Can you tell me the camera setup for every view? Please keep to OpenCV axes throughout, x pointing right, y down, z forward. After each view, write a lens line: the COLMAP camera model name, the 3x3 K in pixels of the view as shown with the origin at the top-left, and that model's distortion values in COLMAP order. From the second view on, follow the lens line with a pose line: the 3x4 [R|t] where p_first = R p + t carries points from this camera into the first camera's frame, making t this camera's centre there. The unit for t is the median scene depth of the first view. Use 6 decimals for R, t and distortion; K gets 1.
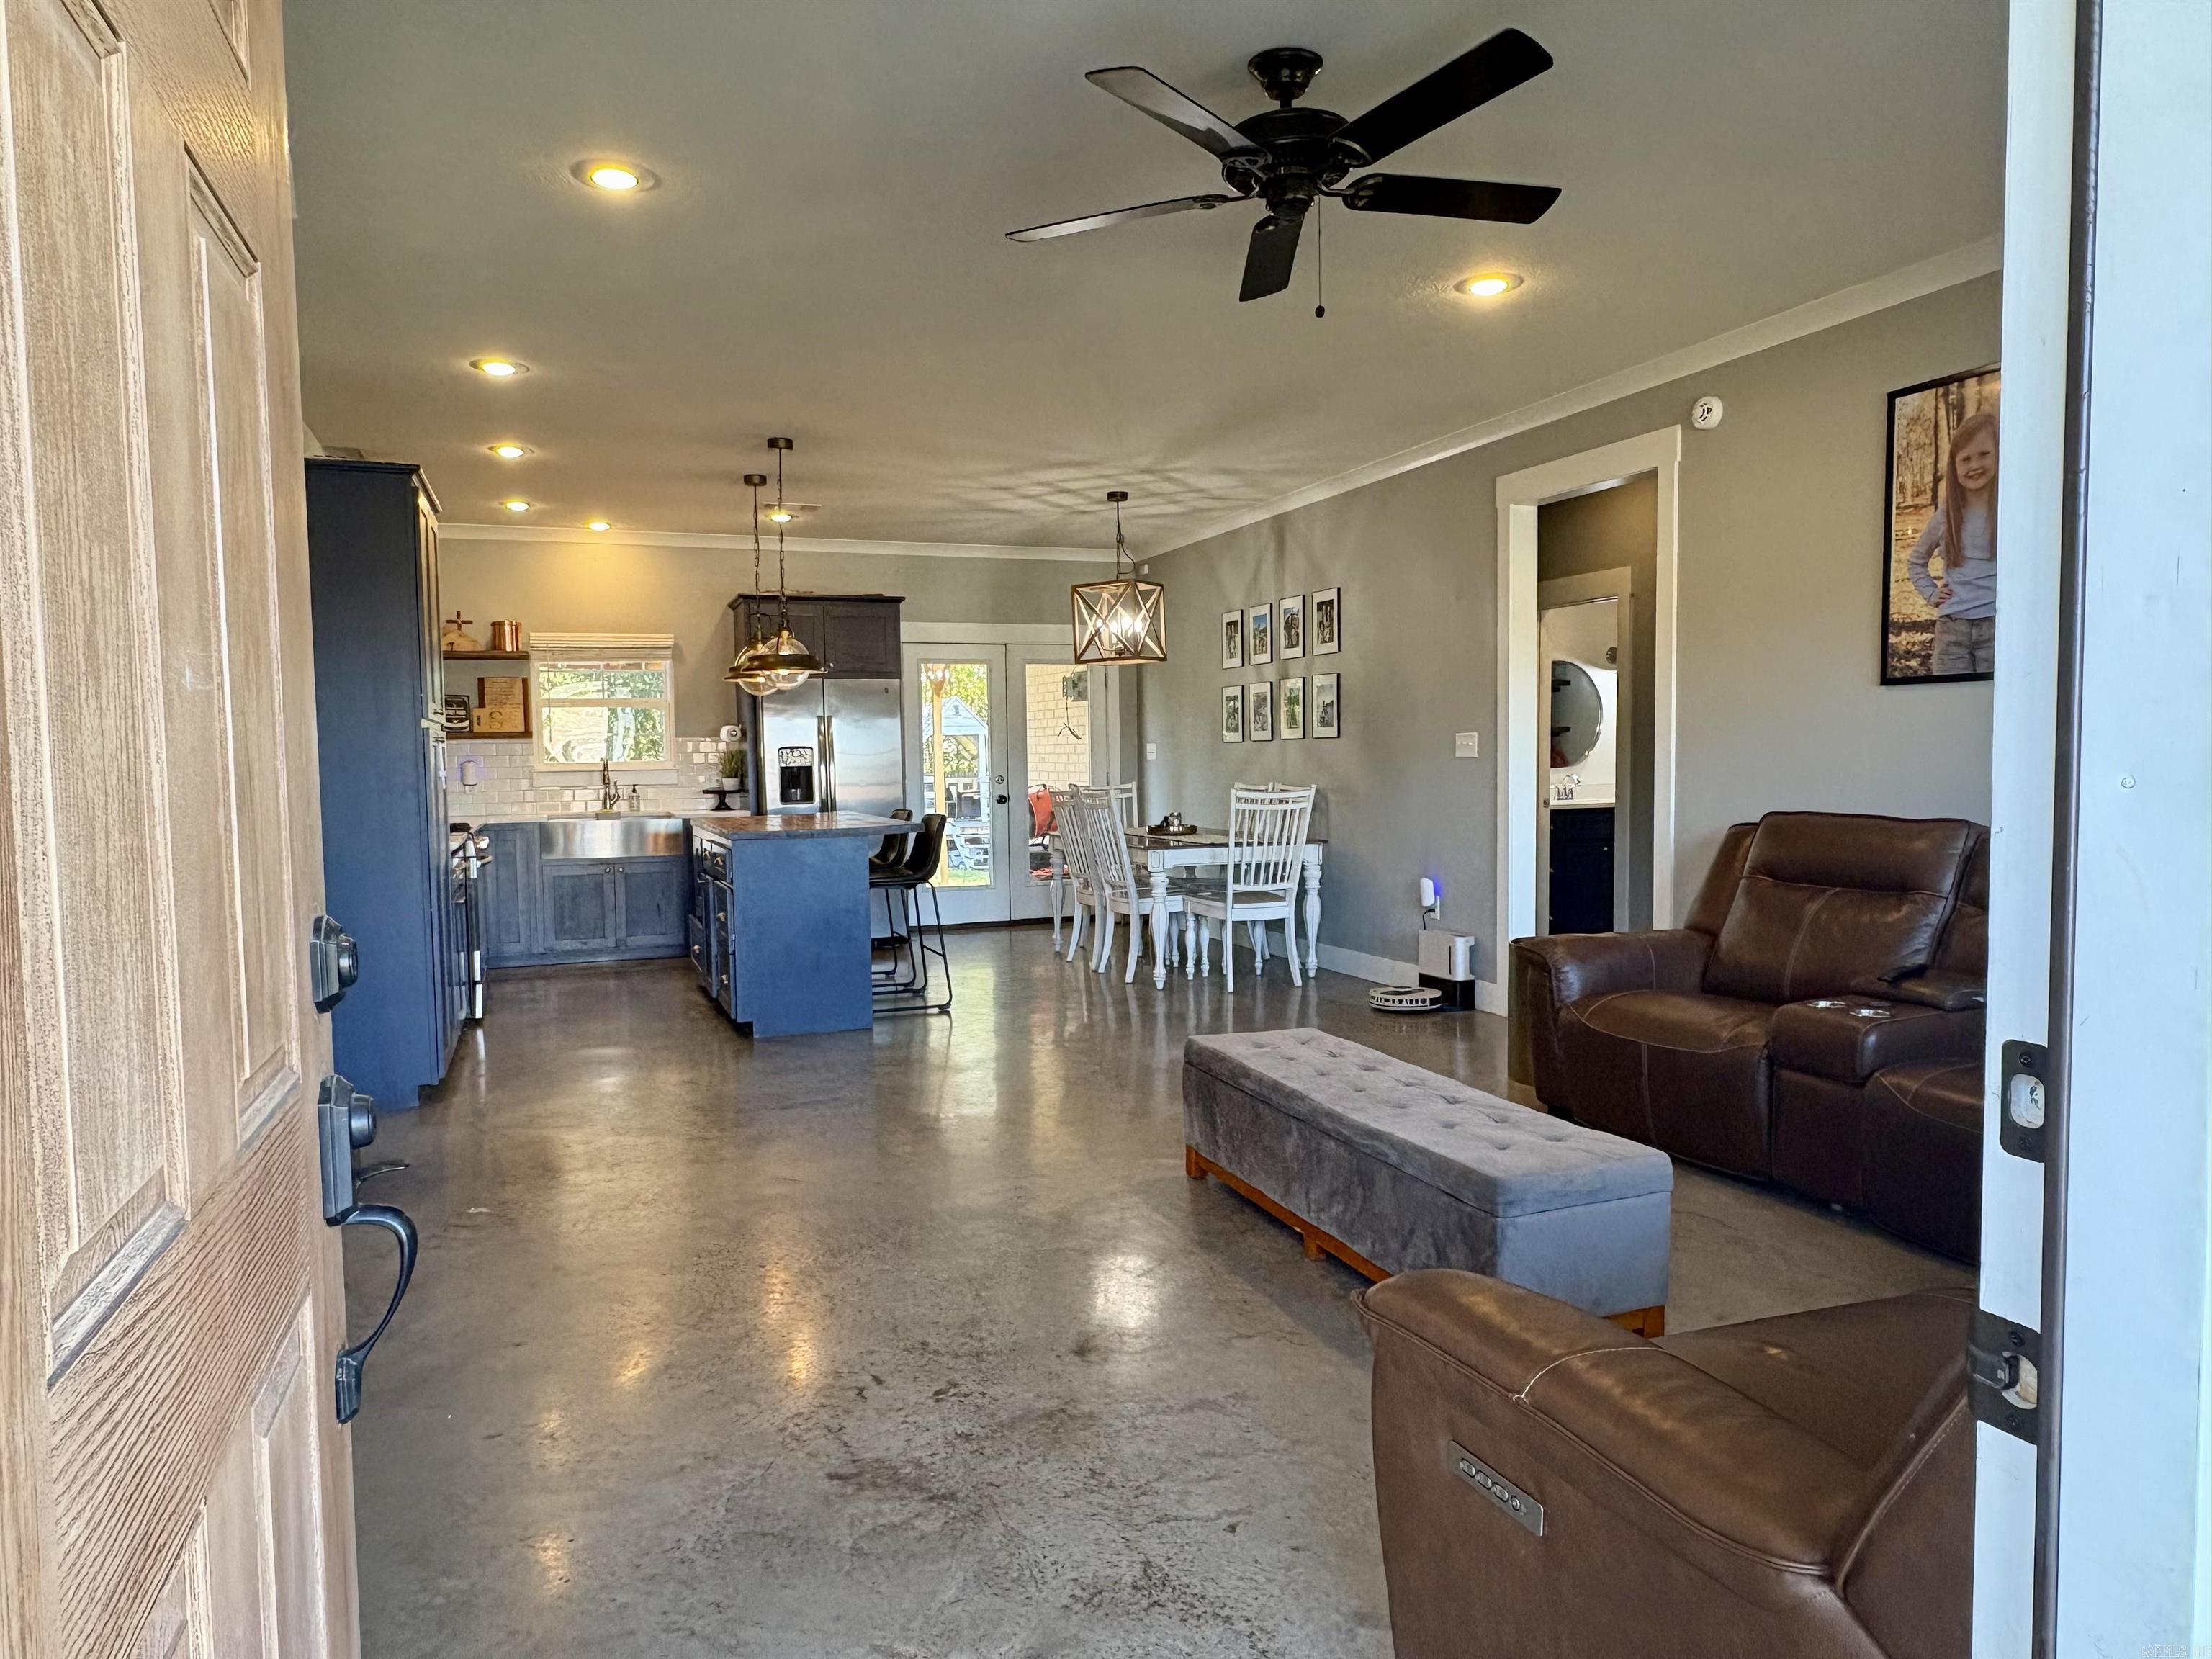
lens RADIAL K [[1420.7, 0, 1114.4], [0, 1420.7, 826.9], [0, 0, 1]] dist [0.001150, -0.000013]
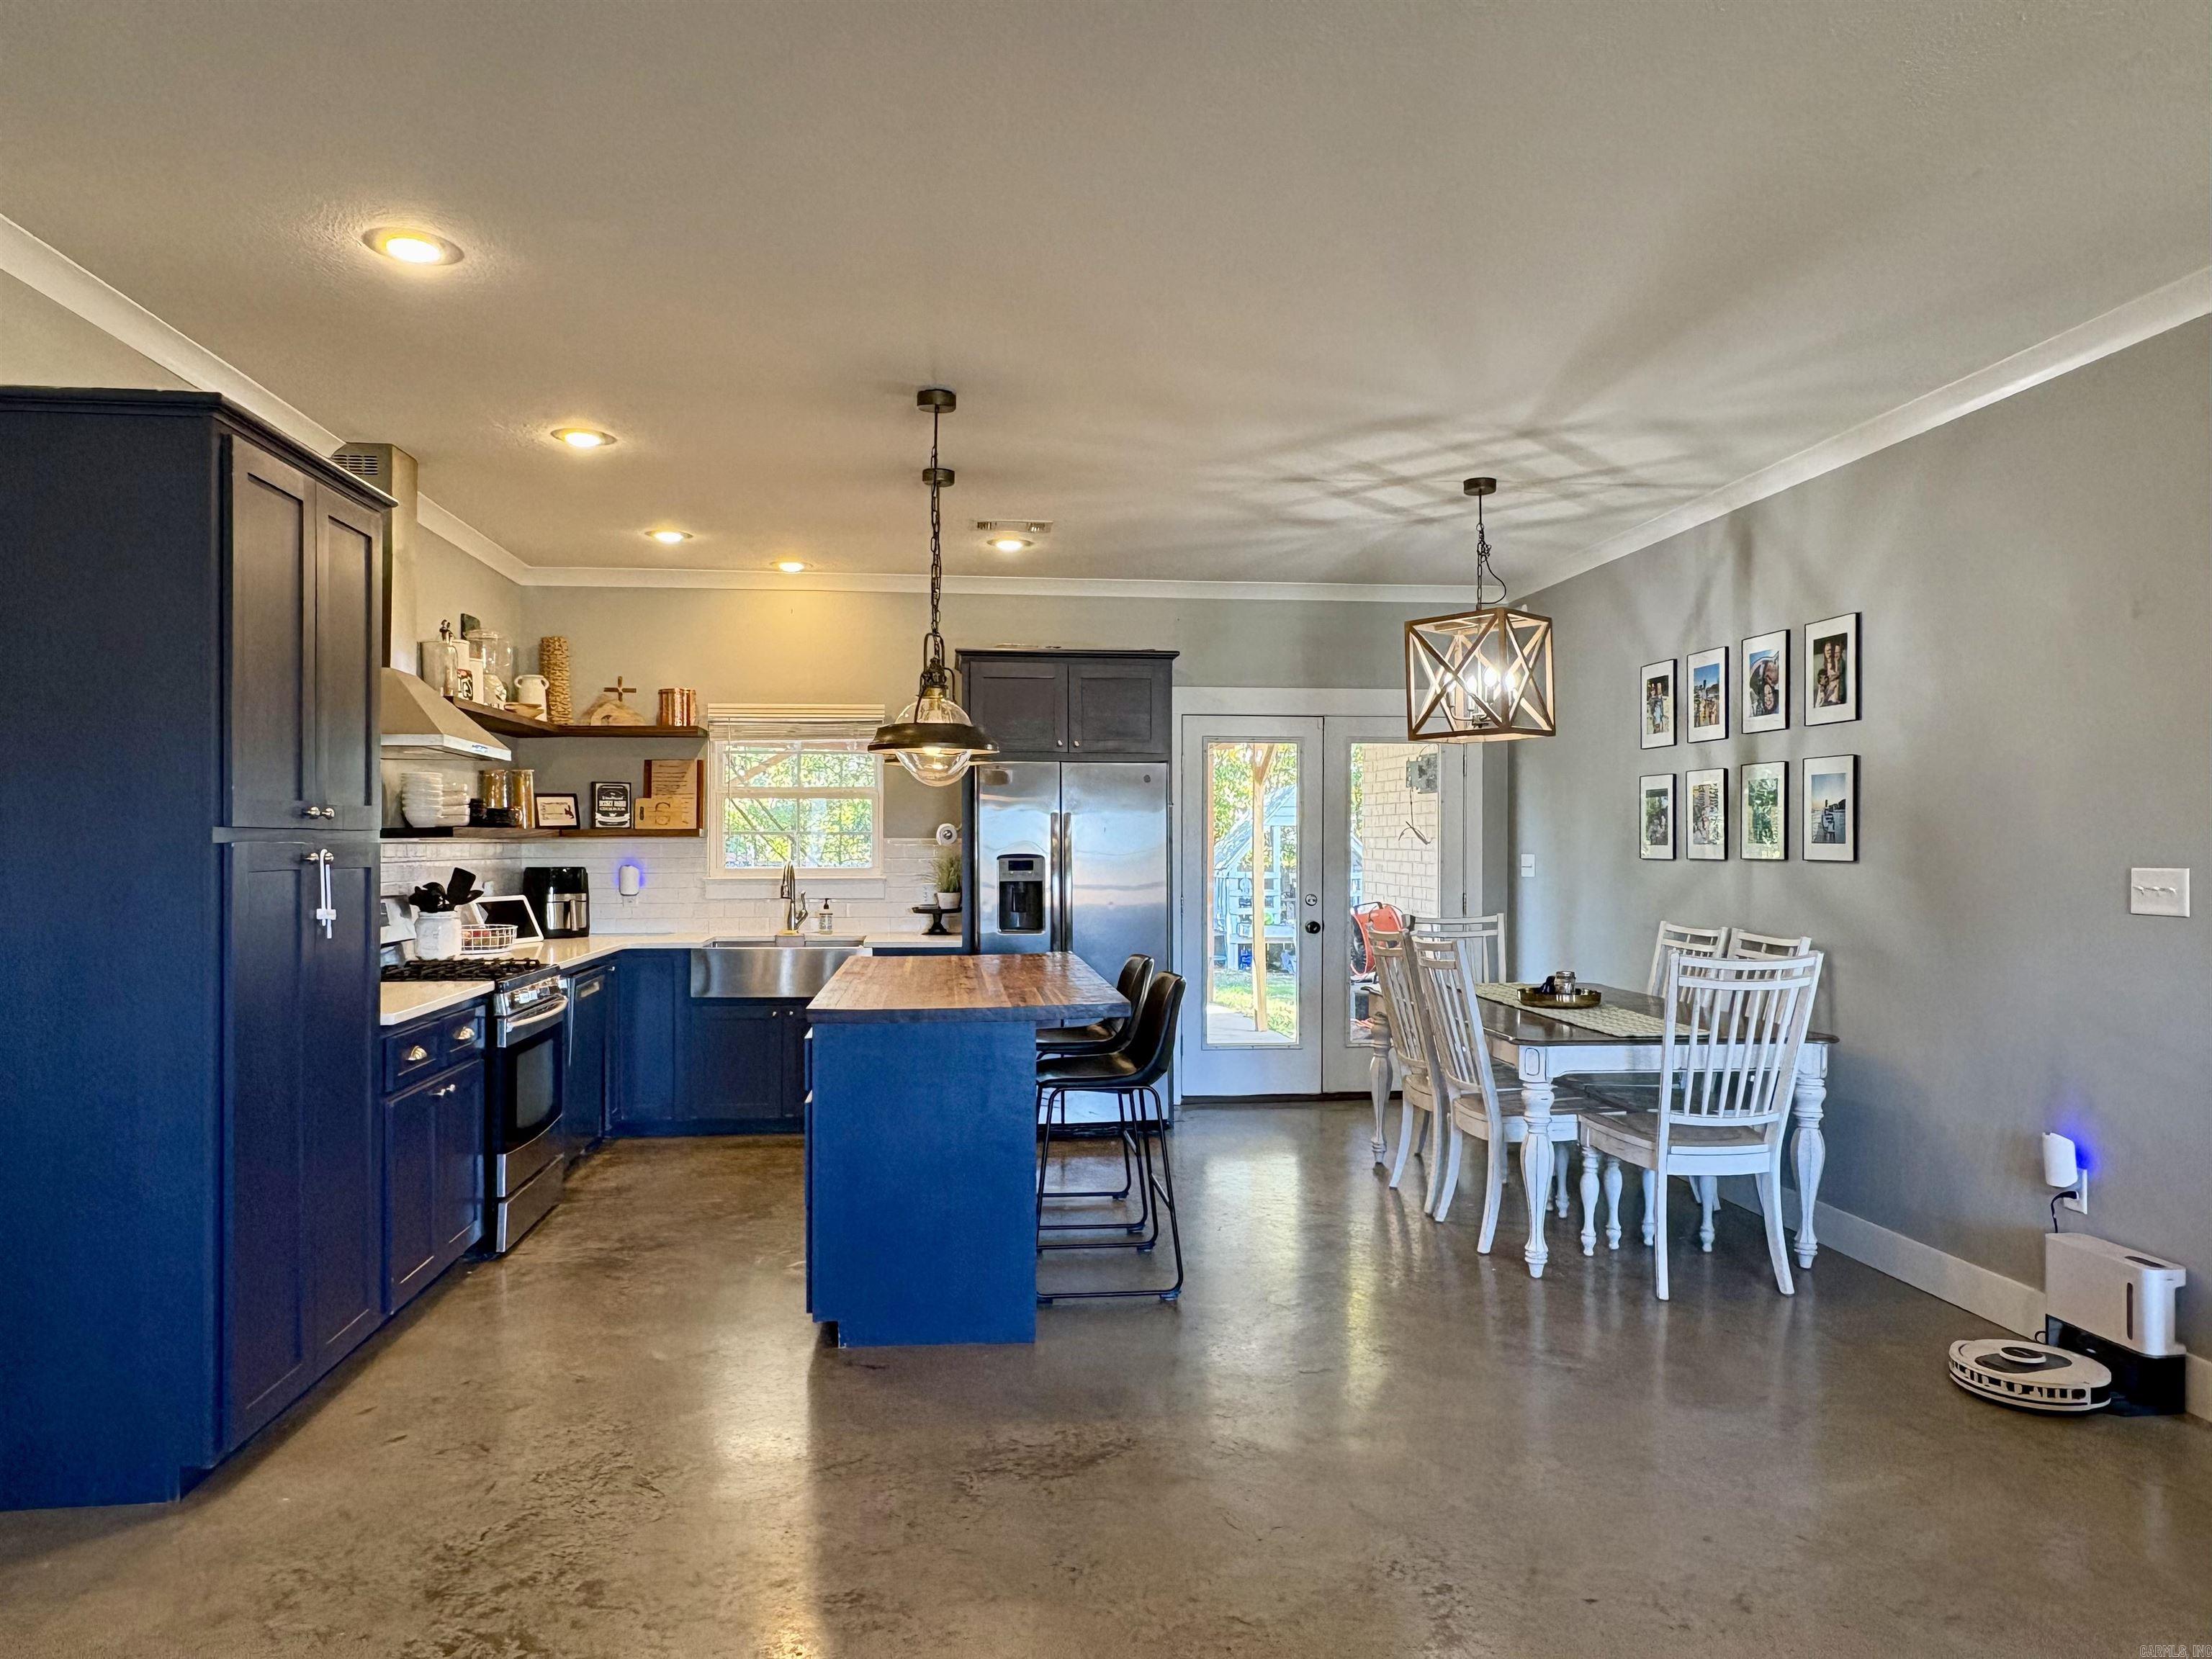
lens RADIAL K [[1420.7, 0, 1100.5], [0, 1420.7, 841.6], [0, 0, 1]] dist [0.001150, -0.000013]
pose [[0.965022, 0.017109, -0.261608, 0.007359], [-0.029981, 0.998524, -0.045292, -0.034288], [0.260447, 0.051551, 0.964111, 0.334672]]
